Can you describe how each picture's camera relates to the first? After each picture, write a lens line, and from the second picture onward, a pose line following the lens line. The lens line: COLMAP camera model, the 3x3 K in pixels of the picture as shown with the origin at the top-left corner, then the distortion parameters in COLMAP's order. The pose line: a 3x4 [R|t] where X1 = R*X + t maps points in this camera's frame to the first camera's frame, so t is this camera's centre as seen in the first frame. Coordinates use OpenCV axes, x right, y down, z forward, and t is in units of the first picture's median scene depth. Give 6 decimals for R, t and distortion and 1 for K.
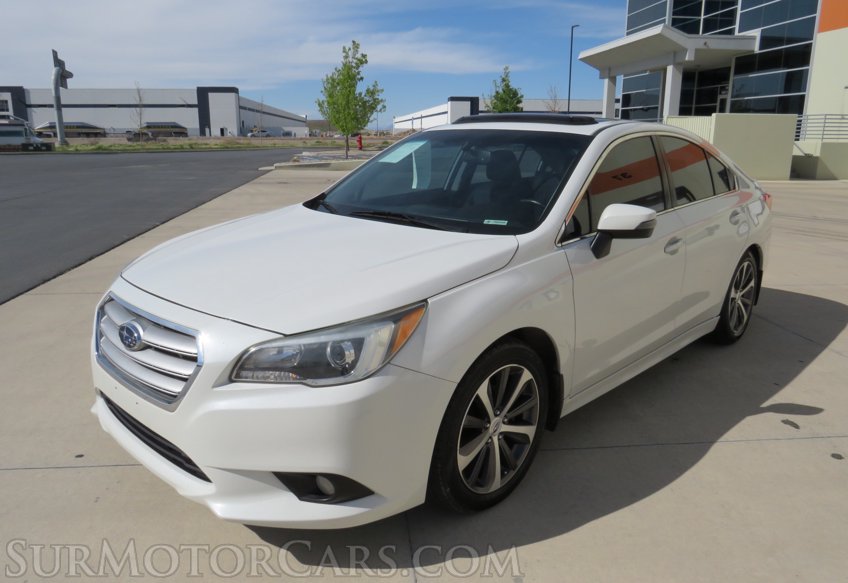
lens RADIAL K [[630.6, 0, 423.3], [0, 630.6, 294.9], [0, 0, 1]] dist [-0.027323, 0.010567]
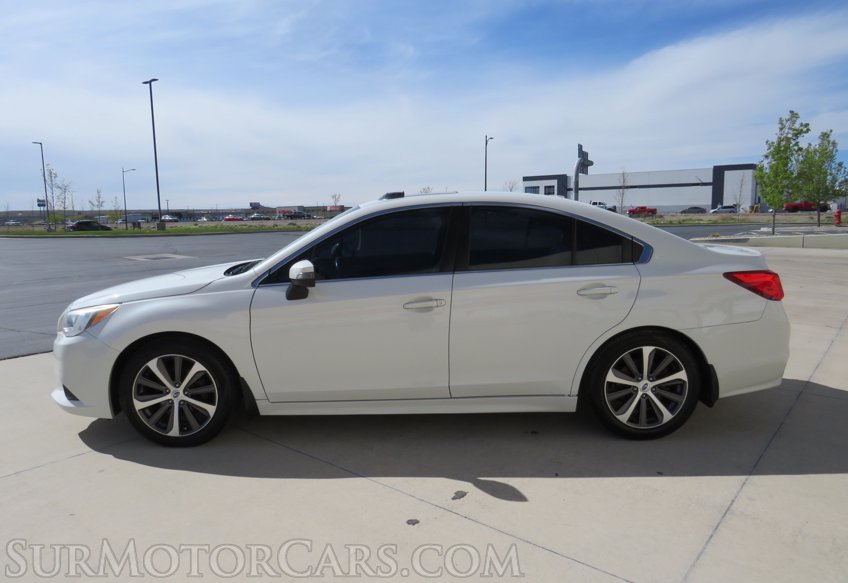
lens RADIAL K [[596.7, 0, 422.0], [0, 596.7, 290.9], [0, 0, 1]] dist [-0.012404, 0.002897]
pose [[0.703533, 0.078189, -0.706349, 0.142622], [-0.160750, 0.985677, -0.051000, -0.005999], [0.692244, 0.149426, 0.706024, 0.031493]]
